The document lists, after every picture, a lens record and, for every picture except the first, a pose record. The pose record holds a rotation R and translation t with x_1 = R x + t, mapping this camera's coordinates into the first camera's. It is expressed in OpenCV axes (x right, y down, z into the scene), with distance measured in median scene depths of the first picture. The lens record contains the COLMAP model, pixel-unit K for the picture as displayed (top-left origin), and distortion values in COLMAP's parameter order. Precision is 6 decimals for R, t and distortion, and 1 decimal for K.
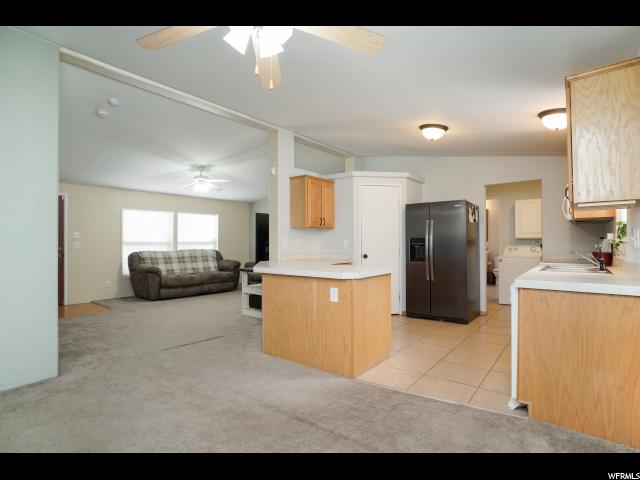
lens RADIAL K [[335.8, 0, 319.0], [0, 335.8, 240.2], [0, 0, 1]] dist [-0.051773, 0.020915]
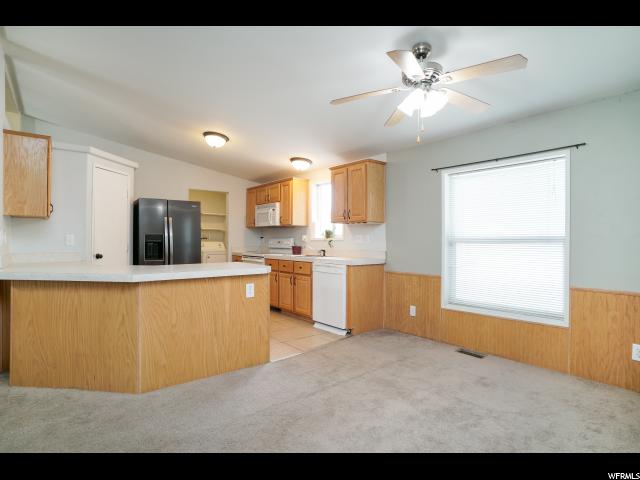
lens RADIAL K [[335.8, 0, 316.1], [0, 335.8, 240.0], [0, 0, 1]] dist [-0.051773, 0.020915]
pose [[0.229343, 0.006404, 0.973324, -0.419765], [-0.012717, 0.999913, -0.003582, 0.004235], [-0.973262, -0.011556, 0.229405, 0.262795]]
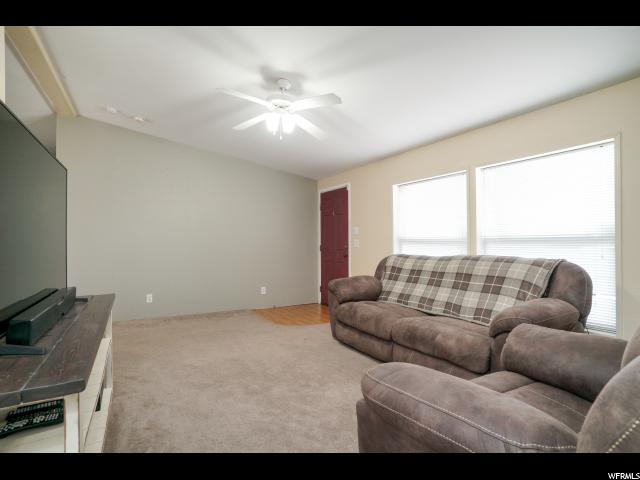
lens RADIAL K [[335.8, 0, 320.5], [0, 335.8, 237.7], [0, 0, 1]] dist [-0.051773, 0.020915]
pose [[-0.361598, -0.014623, -0.932219, 0.062523], [0.003006, 0.999854, -0.016850, 0.014843], [0.932329, -0.008895, -0.361501, 1.228321]]
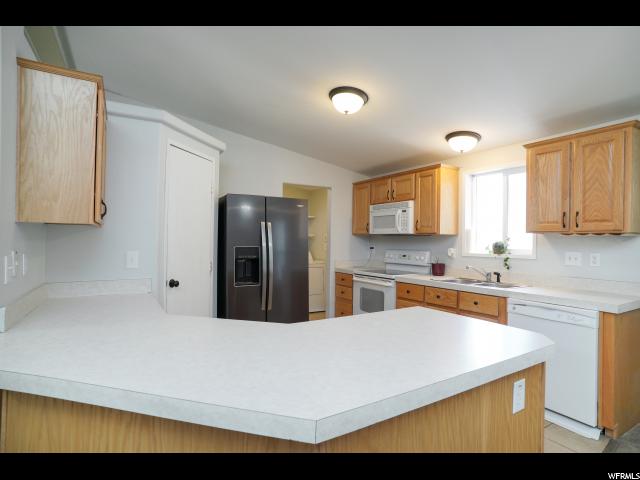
lens RADIAL K [[335.8, 0, 322.6], [0, 335.8, 239.2], [0, 0, 1]] dist [-0.051773, 0.020915]
pose [[0.346976, 0.013720, 0.937773, -0.214400], [-0.023257, 0.999711, -0.006021, -0.018290], [-0.937585, -0.019721, 0.347195, 0.507698]]
